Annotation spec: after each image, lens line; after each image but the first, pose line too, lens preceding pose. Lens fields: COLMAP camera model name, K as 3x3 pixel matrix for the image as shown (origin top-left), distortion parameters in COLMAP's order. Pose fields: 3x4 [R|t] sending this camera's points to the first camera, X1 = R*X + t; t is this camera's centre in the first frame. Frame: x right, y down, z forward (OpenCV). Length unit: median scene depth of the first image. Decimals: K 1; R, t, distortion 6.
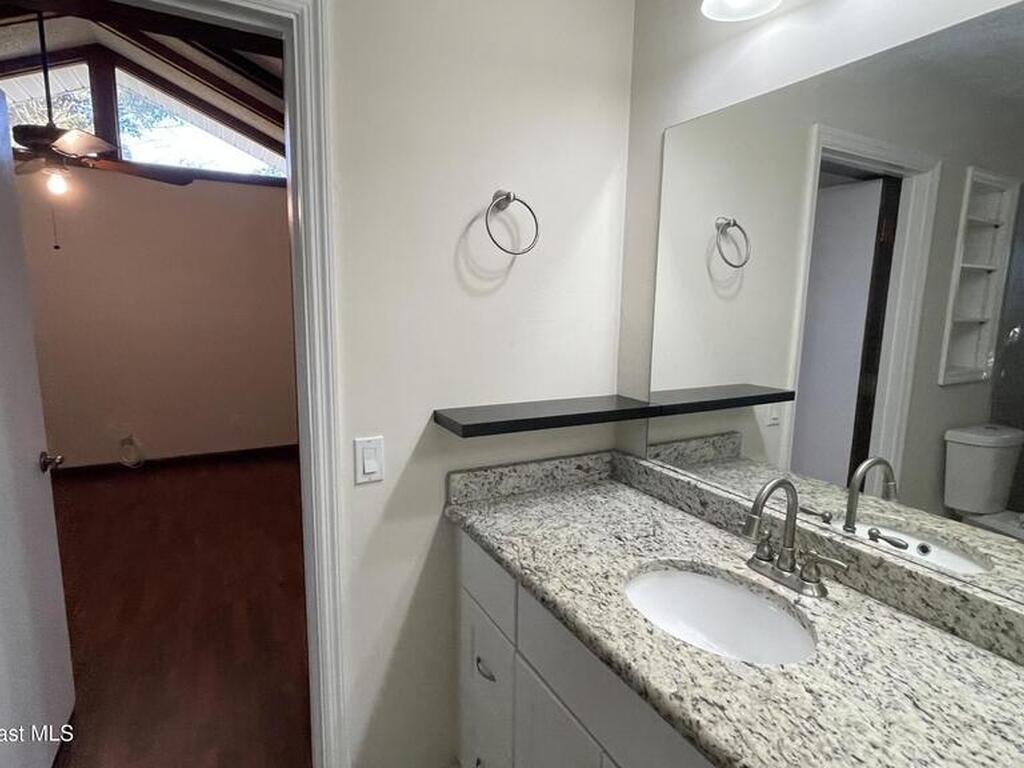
lens RADIAL K [[552.0, 0, 509.4], [0, 552.0, 384.1], [0, 0, 1]] dist [-0.000629, -0.001768]
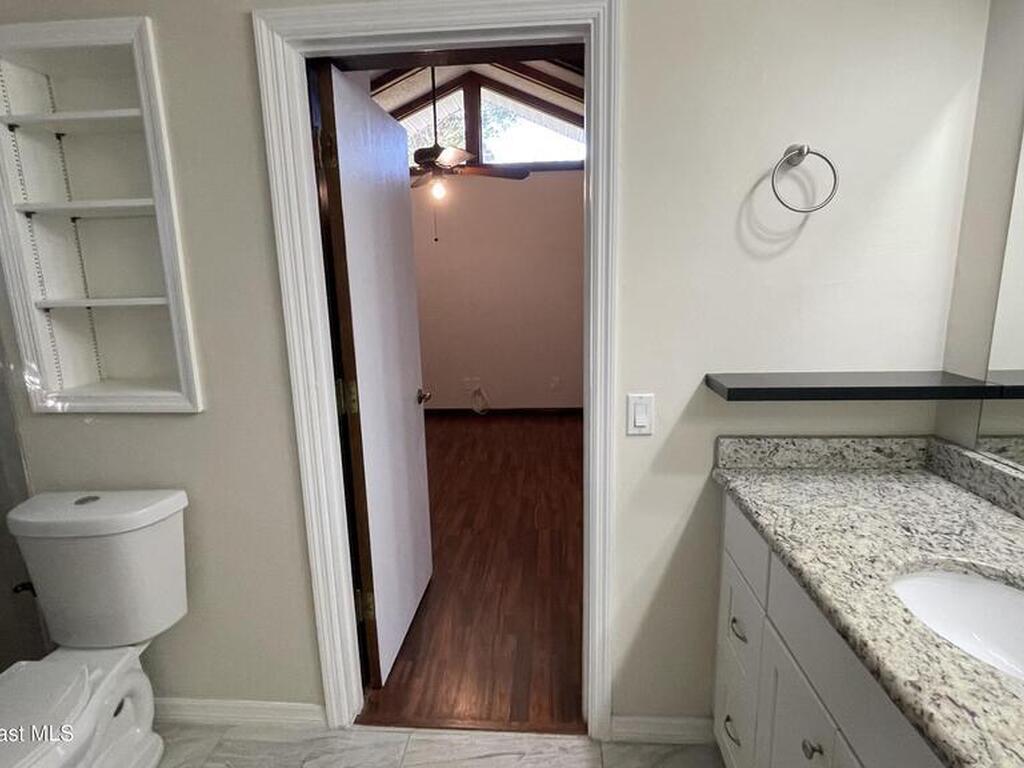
lens RADIAL K [[552.0, 0, 509.4], [0, 552.0, 384.1], [0, 0, 1]] dist [-0.000629, -0.001768]
pose [[0.845538, 0.068309, -0.529528, 0.097516], [-0.043418, 0.997294, 0.059323, 0.020872], [0.532147, -0.027169, 0.846216, -0.065766]]
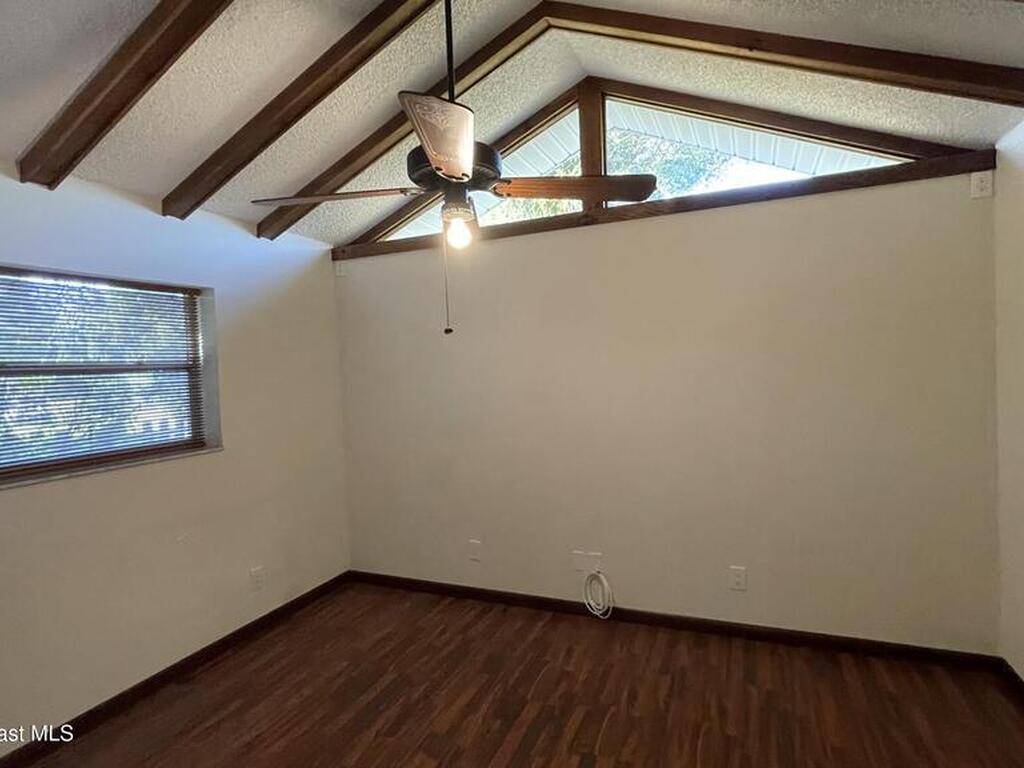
lens RADIAL K [[552.0, 0, 509.4], [0, 552.0, 384.1], [0, 0, 1]] dist [-0.000629, -0.001768]
pose [[0.629673, -0.015621, -0.776703, -0.581147], [-0.070114, 0.994575, -0.076844, -0.287261], [0.773690, 0.102844, 0.625162, 1.325399]]
